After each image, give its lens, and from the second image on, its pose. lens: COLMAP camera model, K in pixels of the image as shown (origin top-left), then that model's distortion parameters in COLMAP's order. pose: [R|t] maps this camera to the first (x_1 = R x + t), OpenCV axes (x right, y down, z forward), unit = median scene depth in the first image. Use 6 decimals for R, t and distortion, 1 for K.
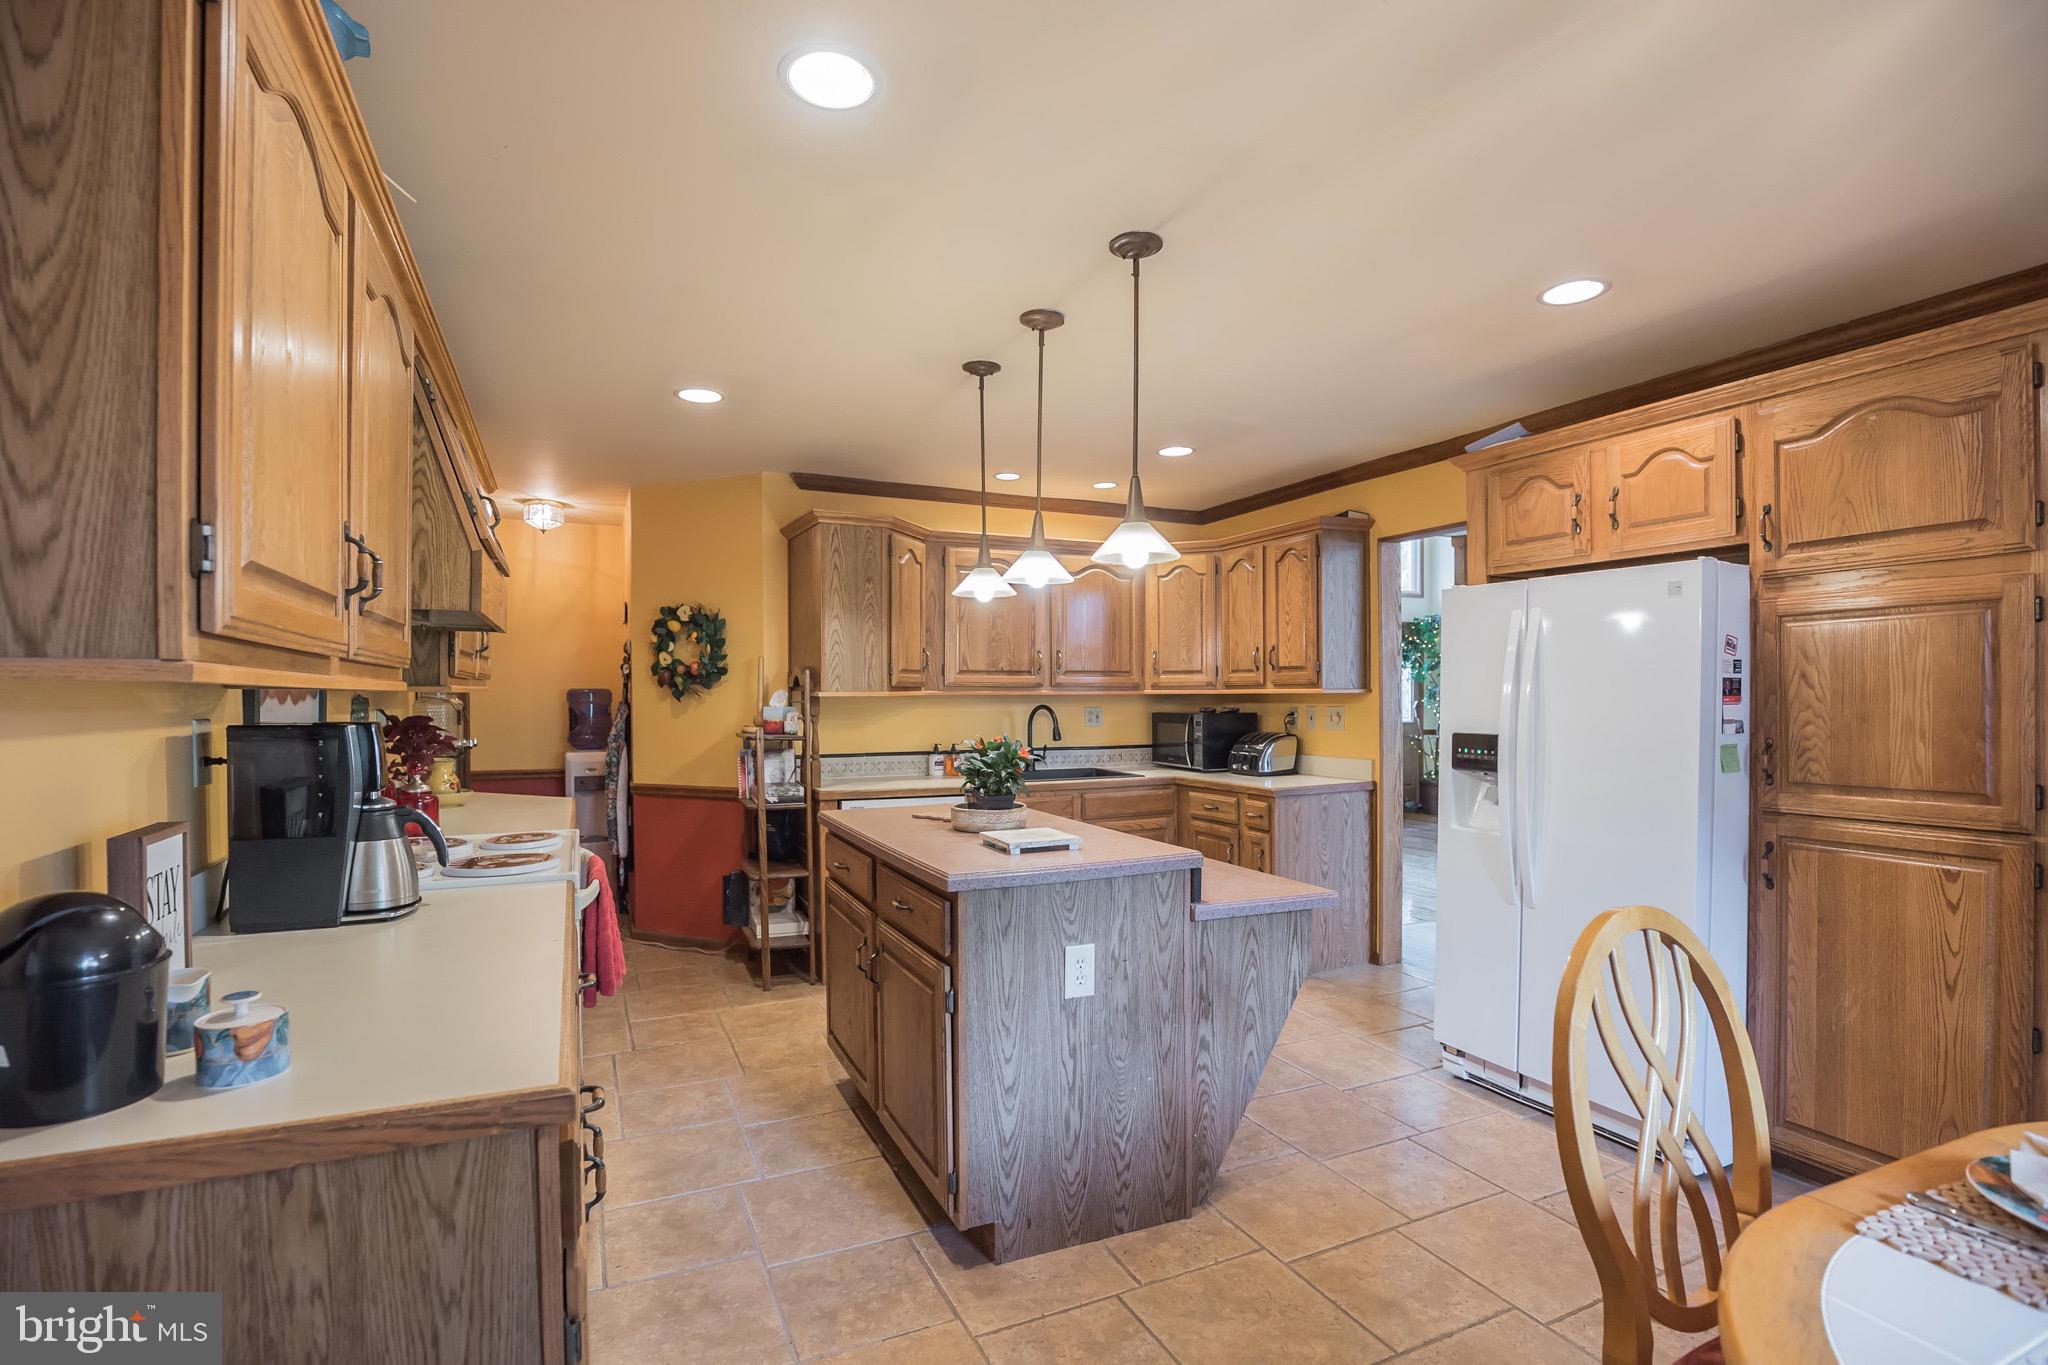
lens RADIAL K [[940.5, 0, 985.9], [0, 940.5, 682.9], [0, 0, 1]] dist [-0.031166, 0.001253]
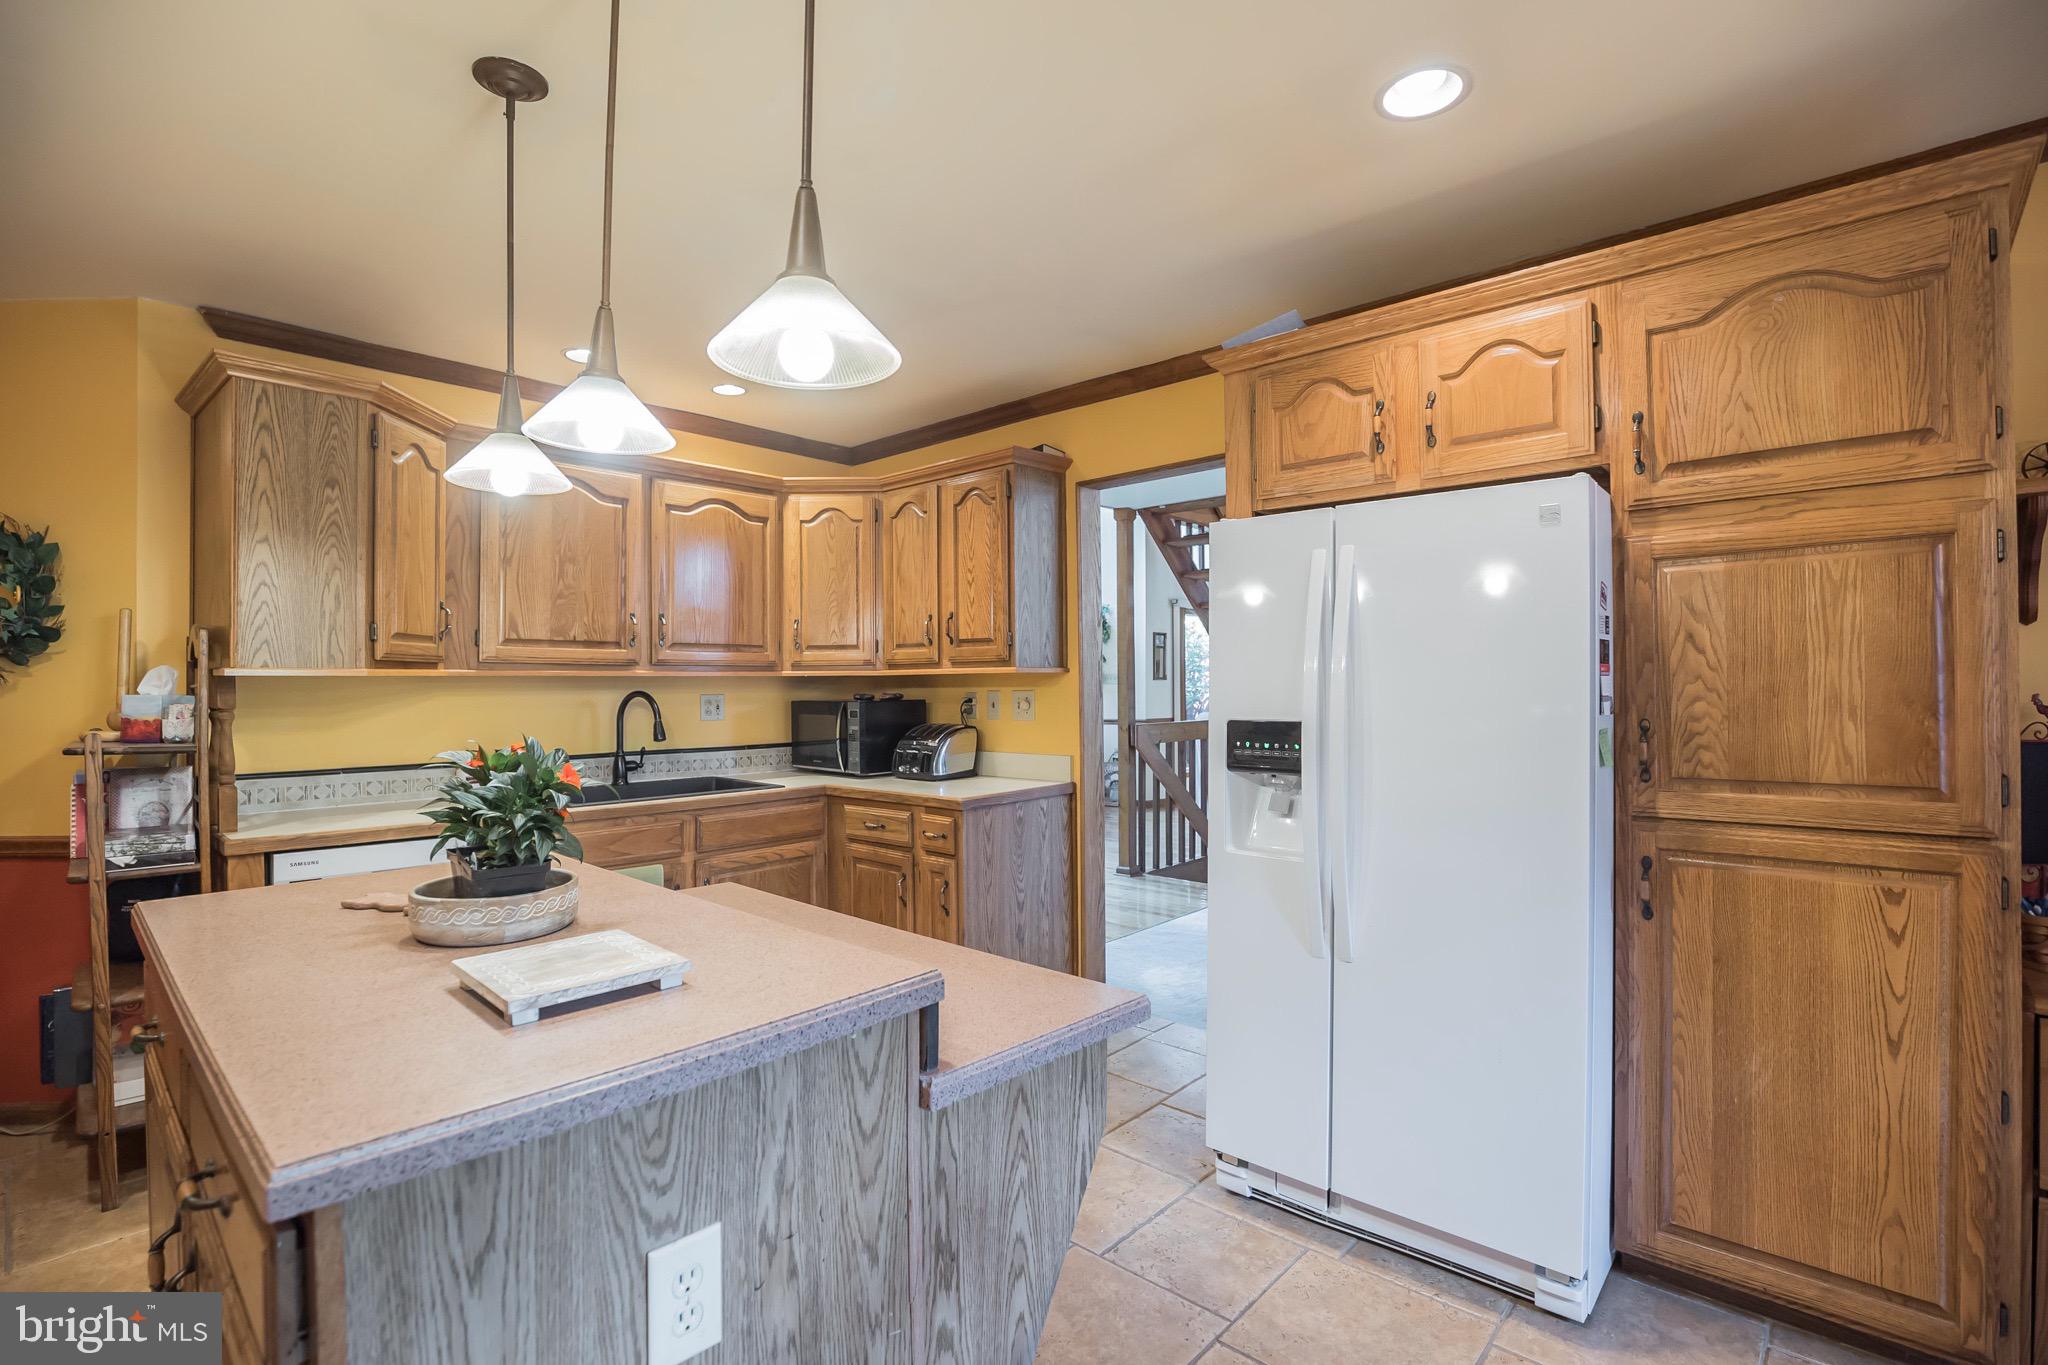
lens RADIAL K [[940.5, 0, 985.9], [0, 940.5, 682.9], [0, 0, 1]] dist [-0.031166, 0.001253]
pose [[0.921889, -0.002130, 0.387447, 0.049527], [-0.000657, 0.999975, 0.007063, 0.021215], [-0.387453, -0.006766, 0.921865, 0.437440]]
